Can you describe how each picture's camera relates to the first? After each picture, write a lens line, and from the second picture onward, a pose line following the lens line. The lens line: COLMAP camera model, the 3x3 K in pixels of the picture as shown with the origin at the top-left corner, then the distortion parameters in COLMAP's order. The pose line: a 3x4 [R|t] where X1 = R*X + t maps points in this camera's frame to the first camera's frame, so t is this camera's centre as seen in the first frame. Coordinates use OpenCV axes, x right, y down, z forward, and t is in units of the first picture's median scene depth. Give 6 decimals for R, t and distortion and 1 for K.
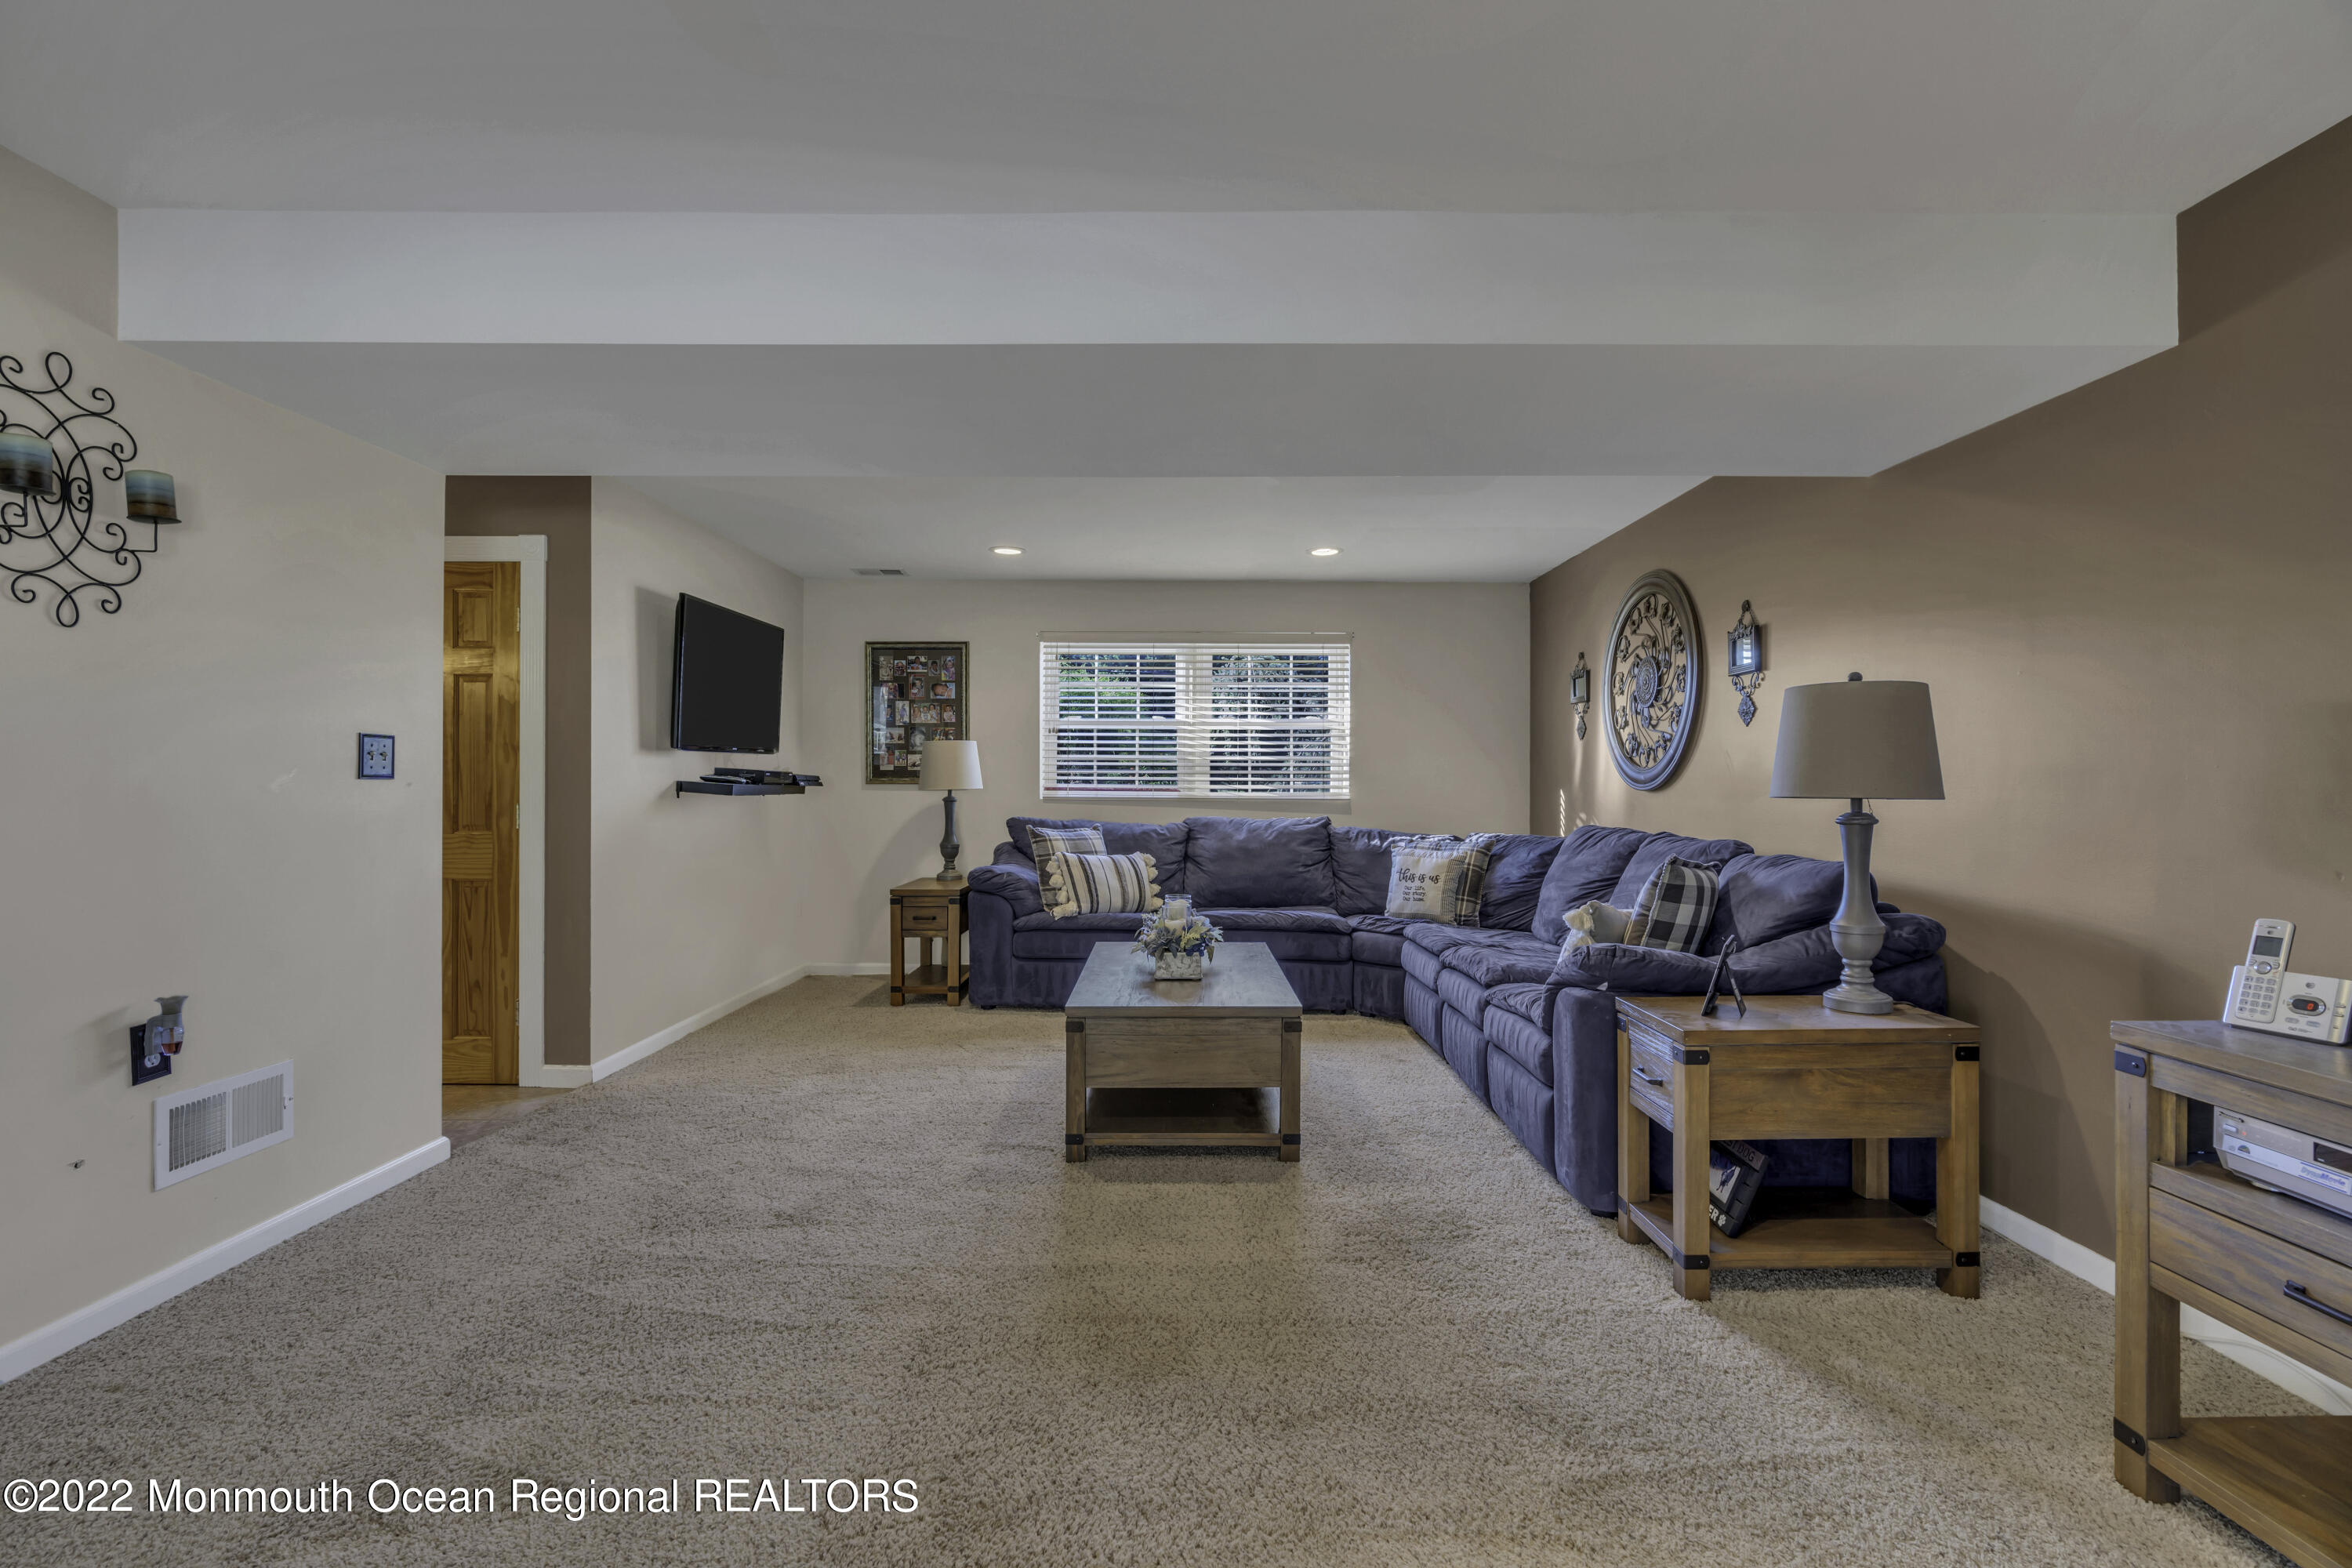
lens RADIAL K [[1056.9, 0, 1176.0], [0, 1056.9, 784.0], [0, 0, 1]] dist [-0.014390, -0.000228]
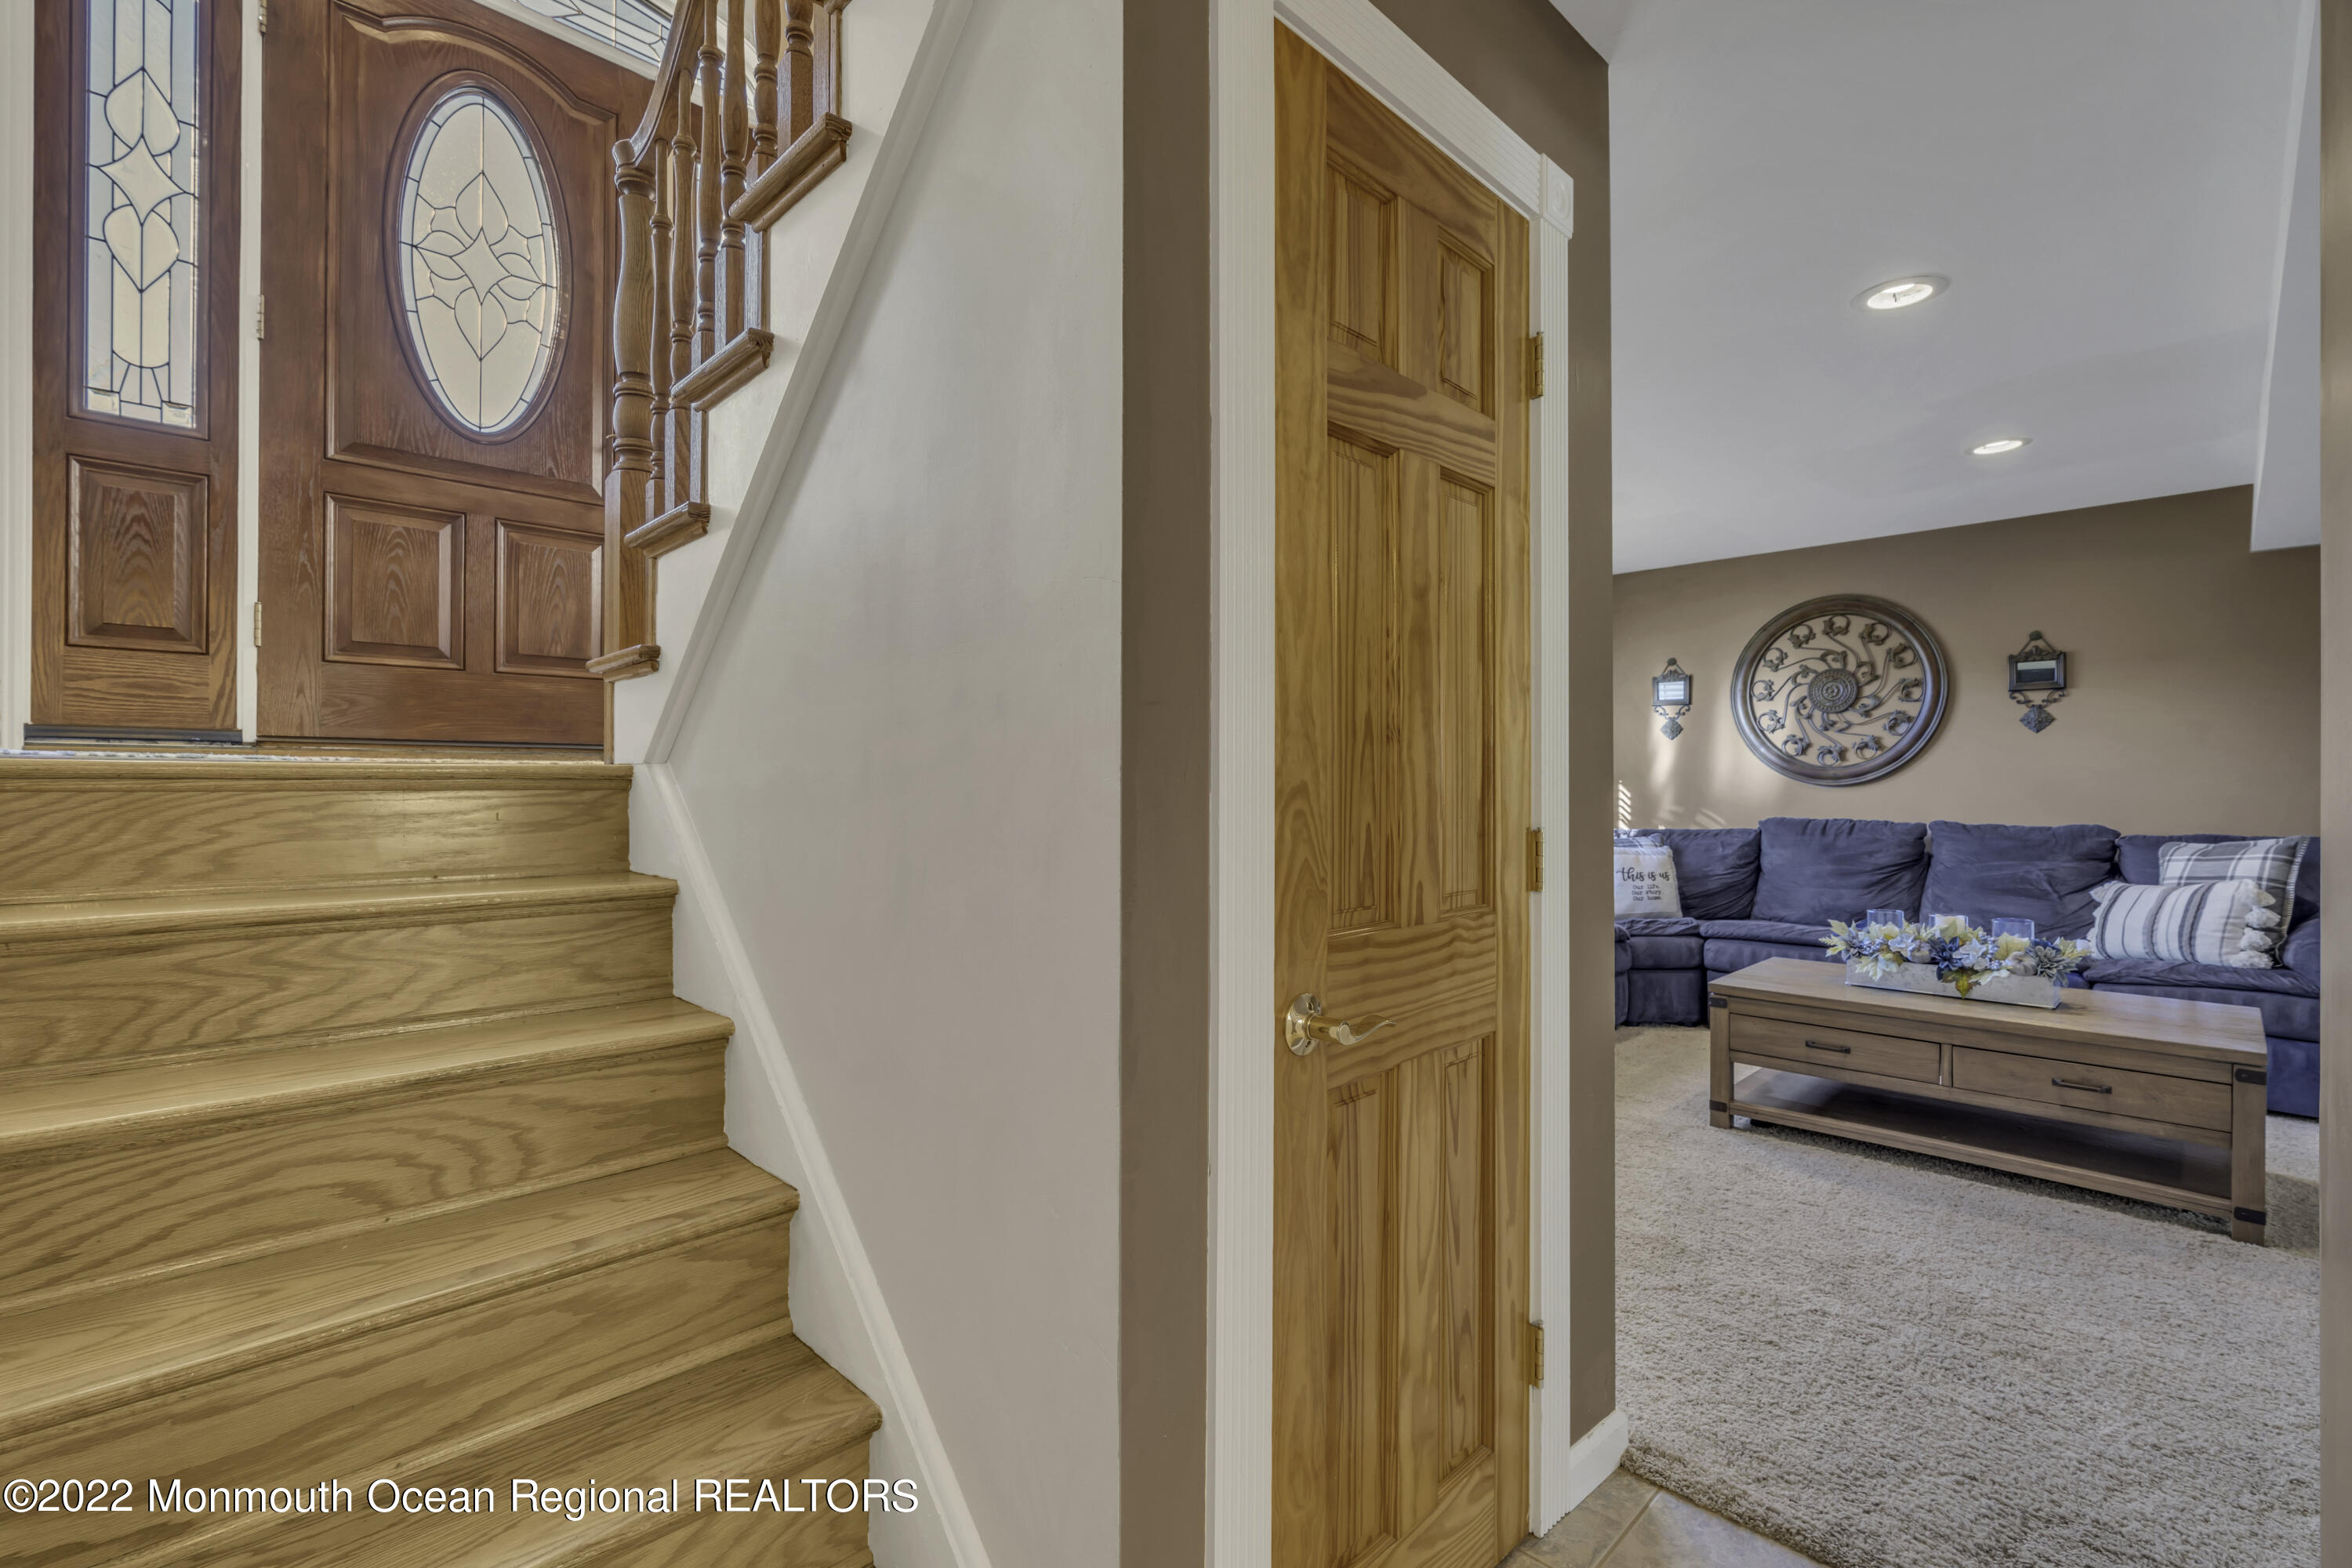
lens RADIAL K [[1047.1, 0, 1176.0], [0, 1047.1, 784.0], [0, 0, 1]] dist [-0.003084, 0.000043]
pose [[0.720896, -0.001236, 0.693042, -0.920569], [0.001736, 0.999998, -0.000022, 0.001926], [-0.693041, 0.001219, 0.720897, 0.712831]]
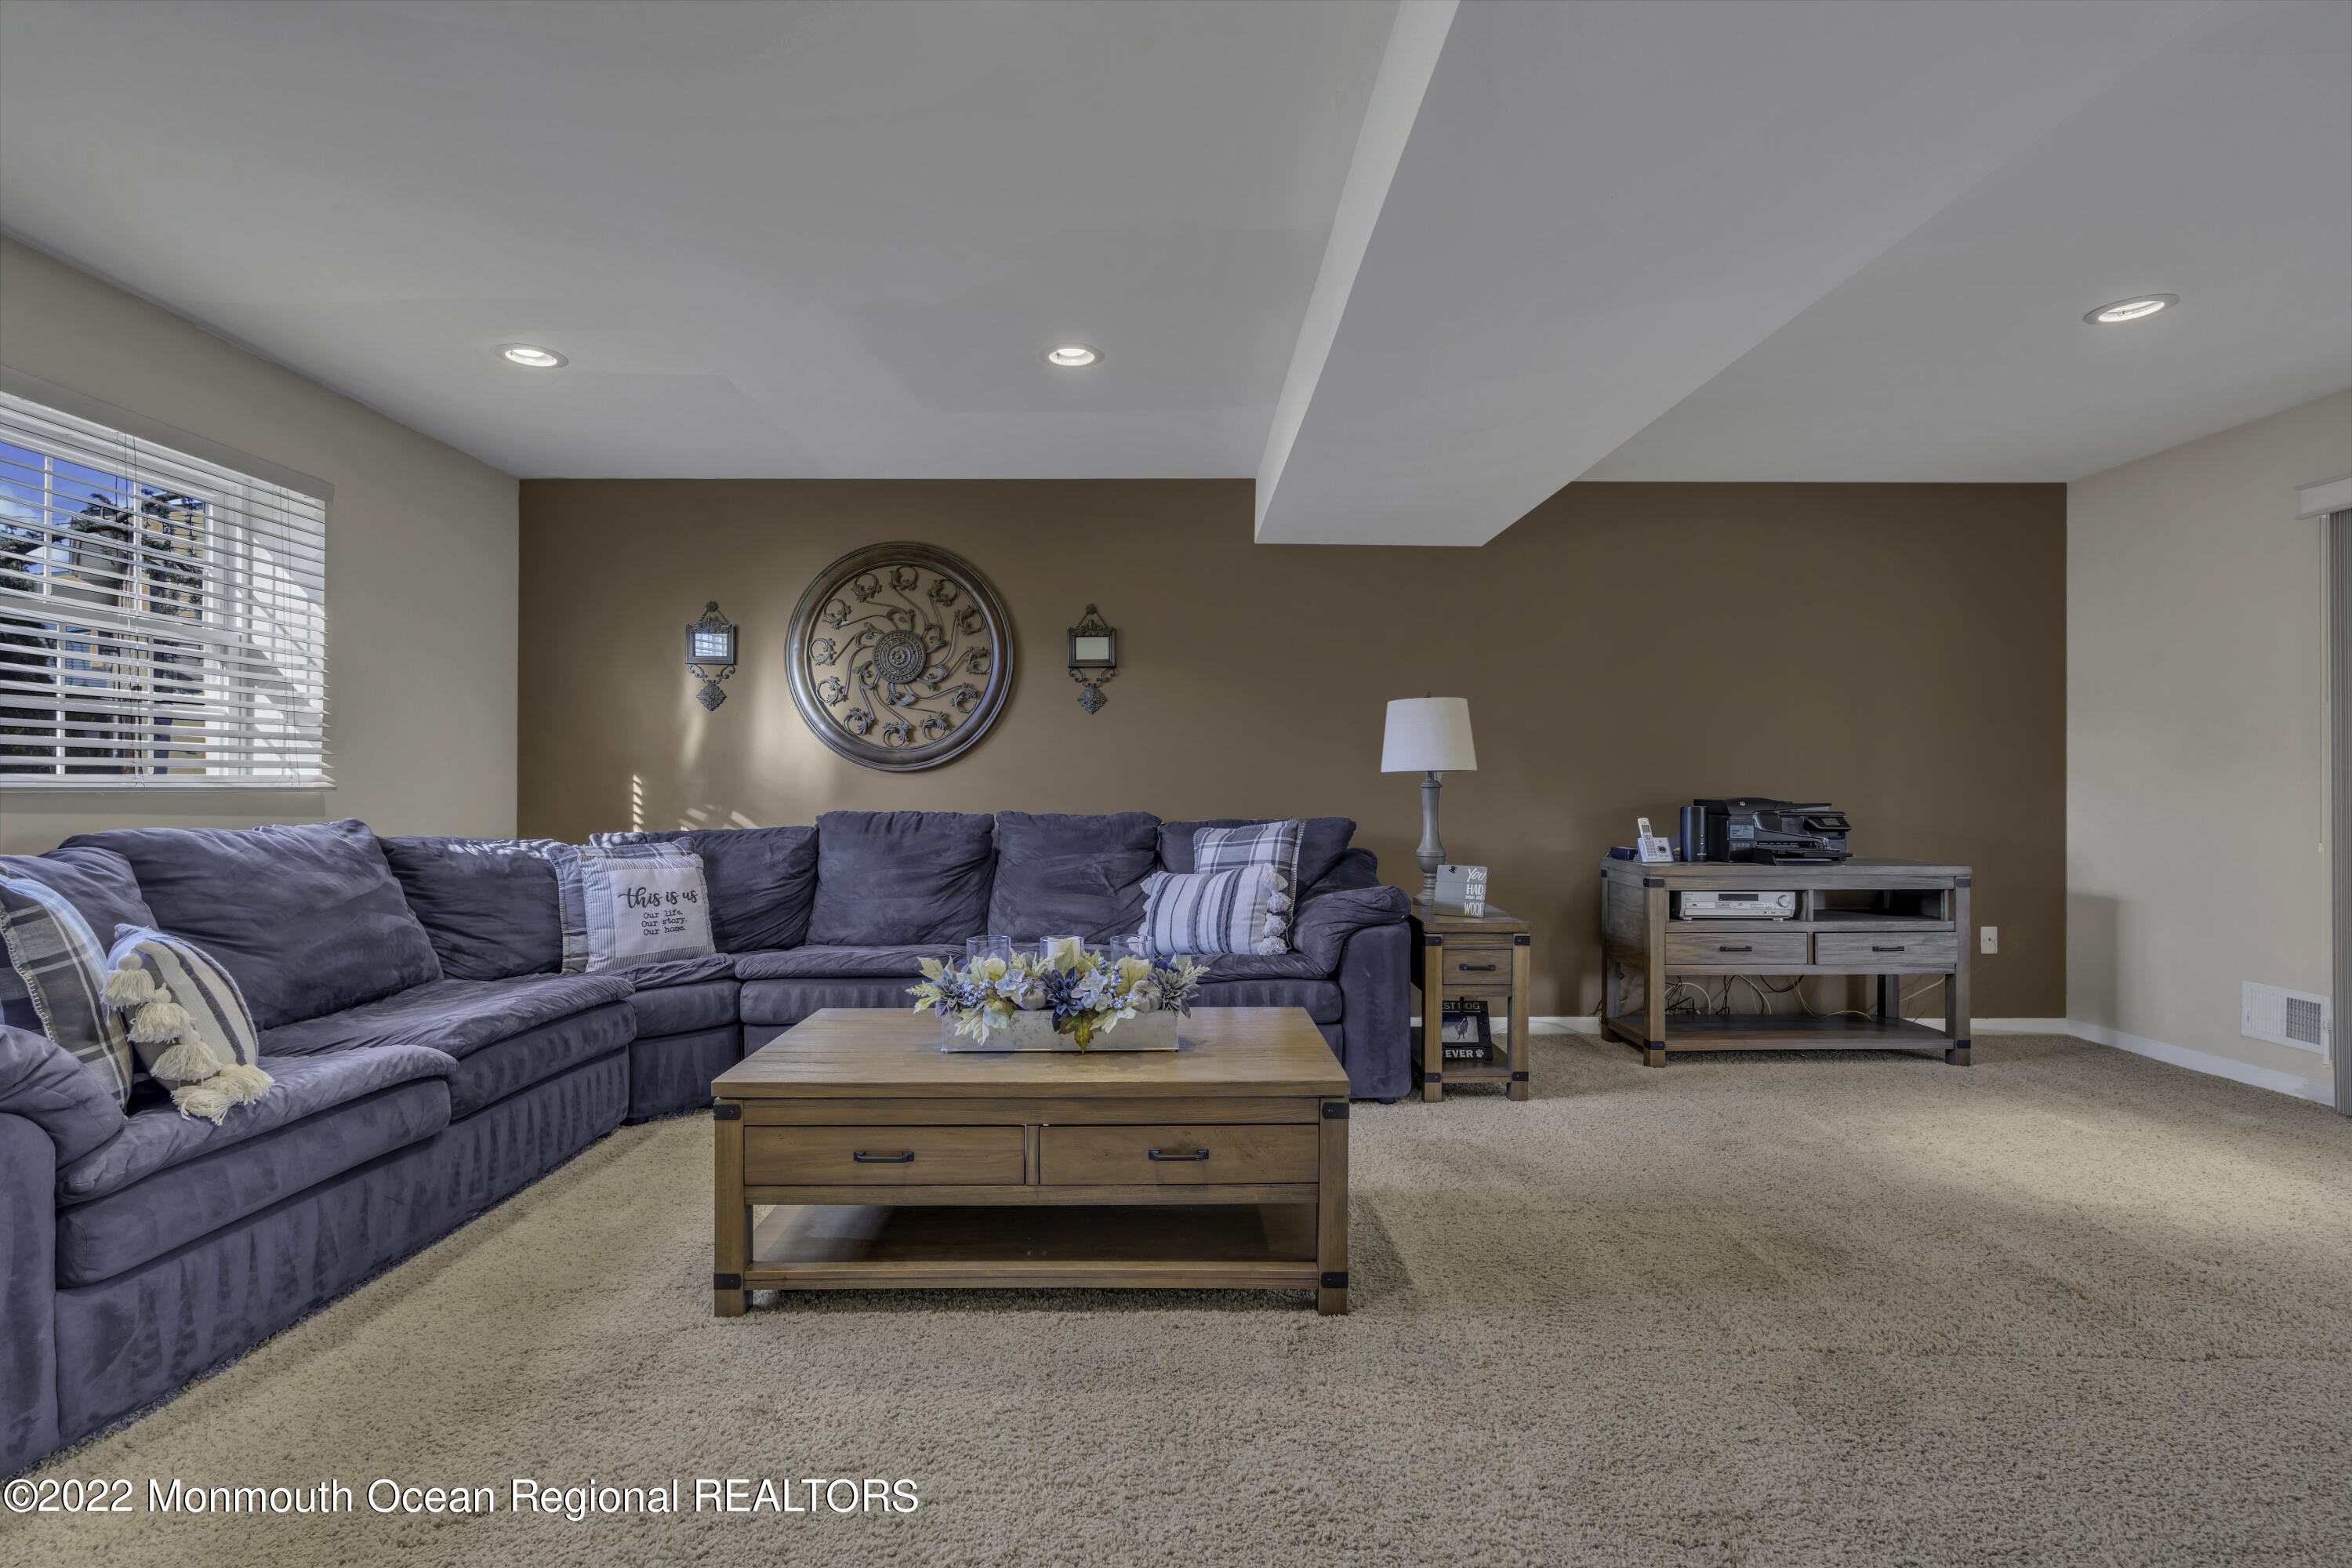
lens RADIAL K [[1047.1, 0, 1176.0], [0, 1047.1, 784.0], [0, 0, 1]] dist [-0.003084, 0.000043]
pose [[-0.004685, -0.000815, 0.999989, -0.546572], [0.000896, 0.999999, 0.000820, 0.016156], [-0.999989, 0.000899, -0.004684, 0.796846]]
